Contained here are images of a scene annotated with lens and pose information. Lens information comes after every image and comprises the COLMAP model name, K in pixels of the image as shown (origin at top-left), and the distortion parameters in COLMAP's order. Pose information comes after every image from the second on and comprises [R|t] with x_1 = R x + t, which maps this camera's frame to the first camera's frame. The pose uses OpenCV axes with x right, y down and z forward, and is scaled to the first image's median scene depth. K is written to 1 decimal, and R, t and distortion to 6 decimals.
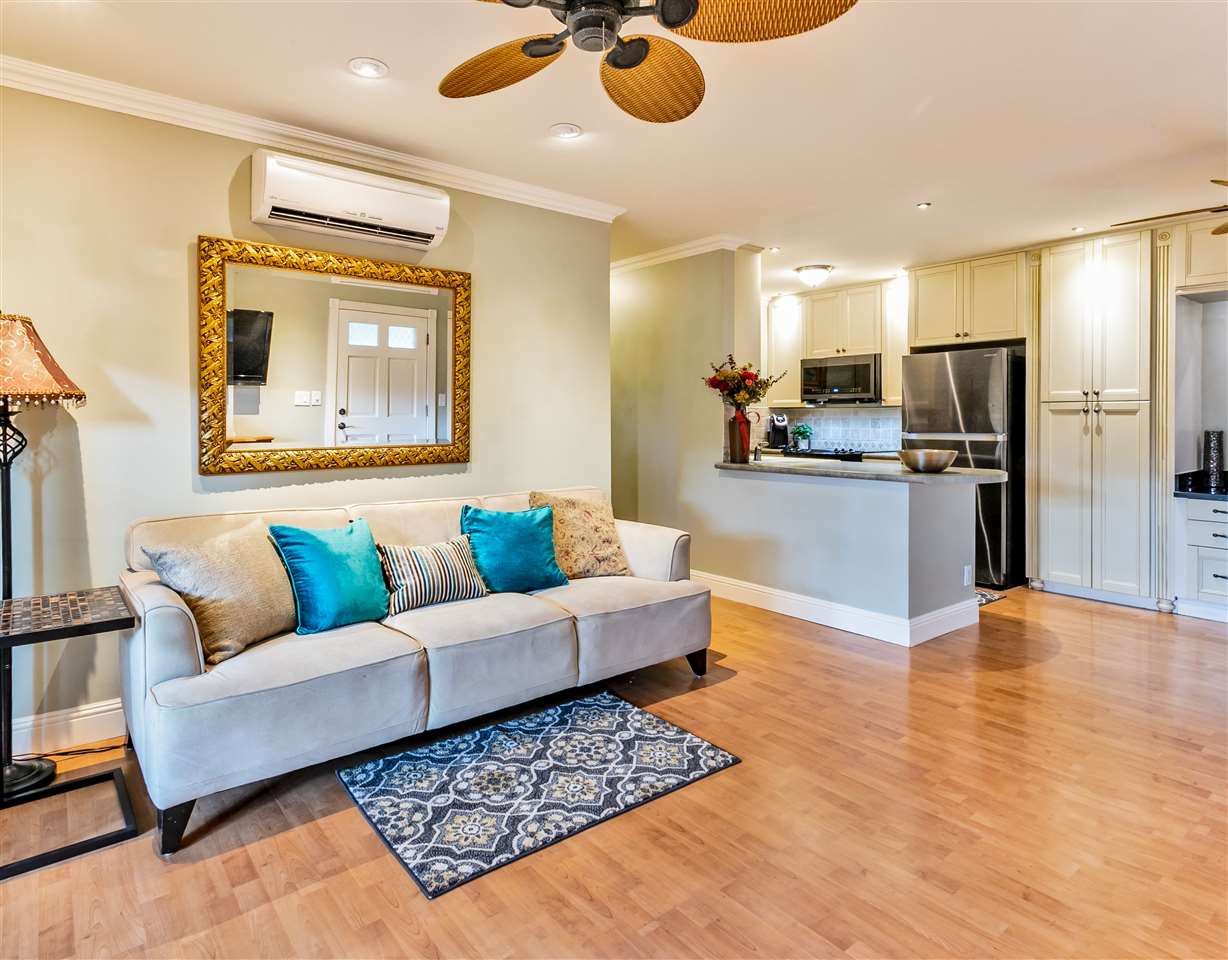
lens RADIAL K [[698.2, 0, 621.9], [0, 698.2, 422.1], [0, 0, 1]] dist [-0.006511, 0.006936]
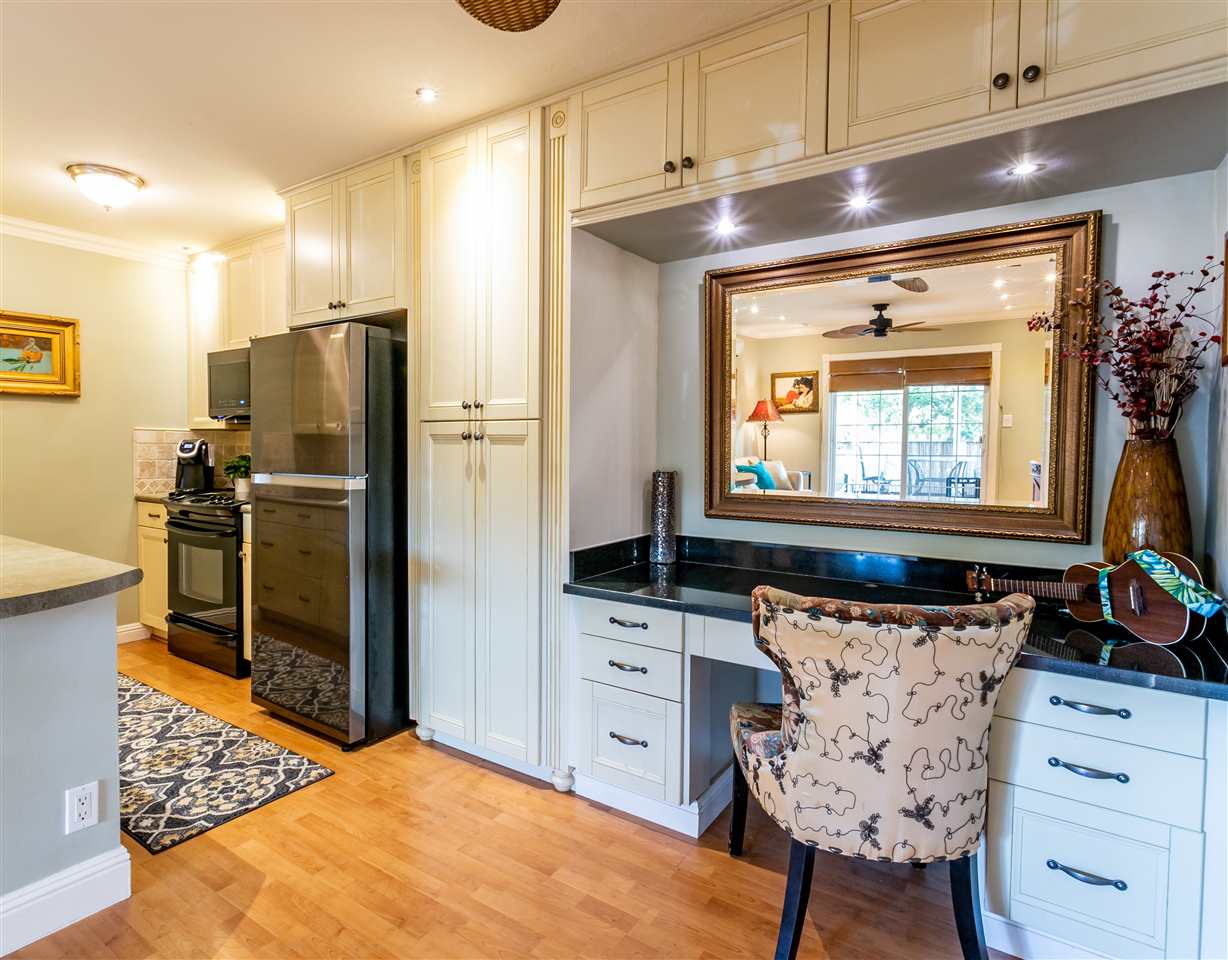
lens RADIAL K [[684.4, 0, 610.9], [0, 684.4, 472.4], [0, 0, 1]] dist [0.004610, 0.003490]
pose [[0.961180, -0.003828, 0.275896, 0.875344], [-0.005739, 0.999410, 0.033859, -0.009217], [-0.275863, -0.034128, 0.960591, 0.605322]]
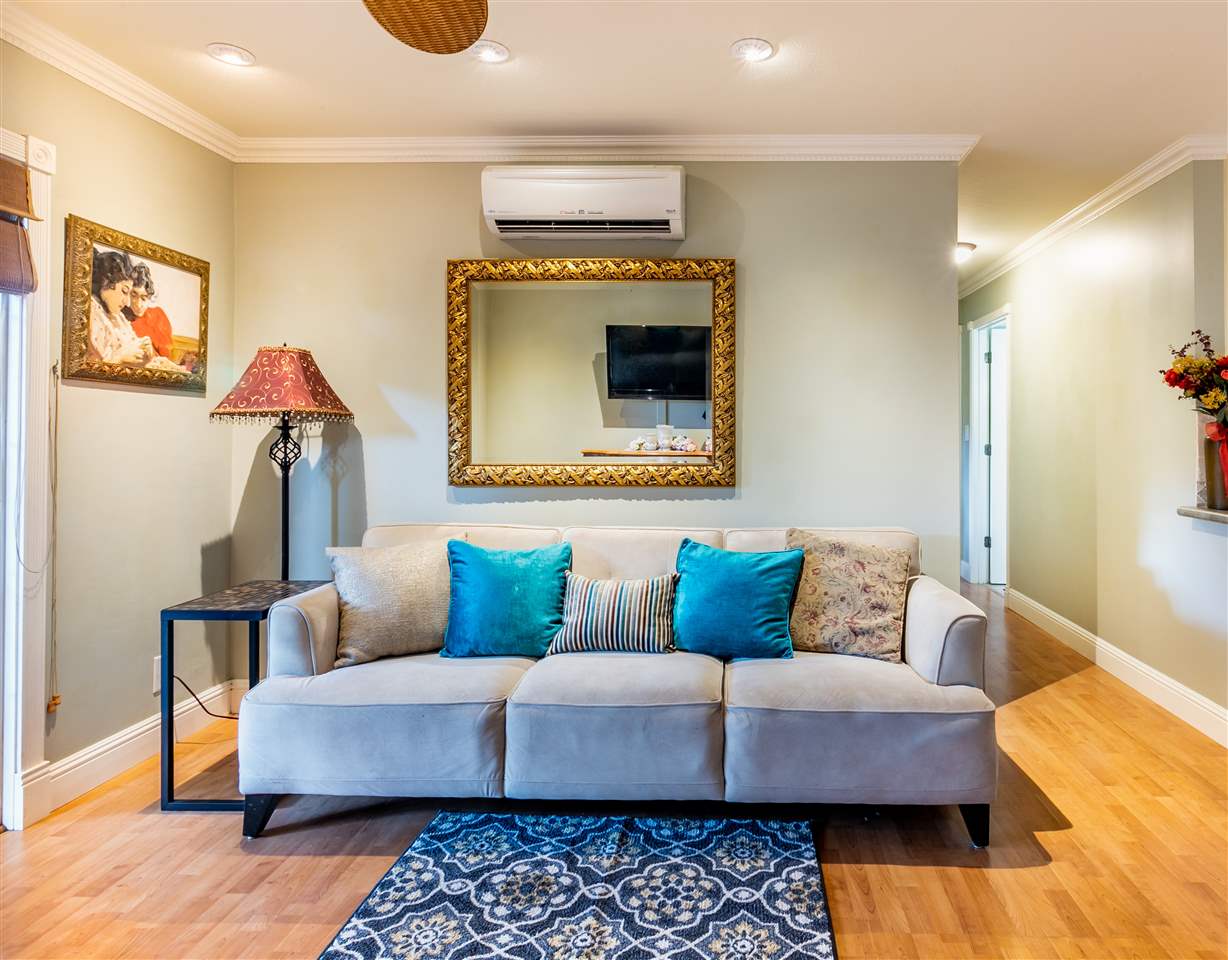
lens RADIAL K [[759.5, 0, 674.9], [0, 759.5, 424.3], [0, 0, 1]] dist [-0.000858, 0.002125]
pose [[0.761621, -0.003543, -0.648013, 0.359271], [-0.007039, 0.999881, -0.013740, -0.003560], [0.647984, 0.015026, 0.761505, 0.309088]]
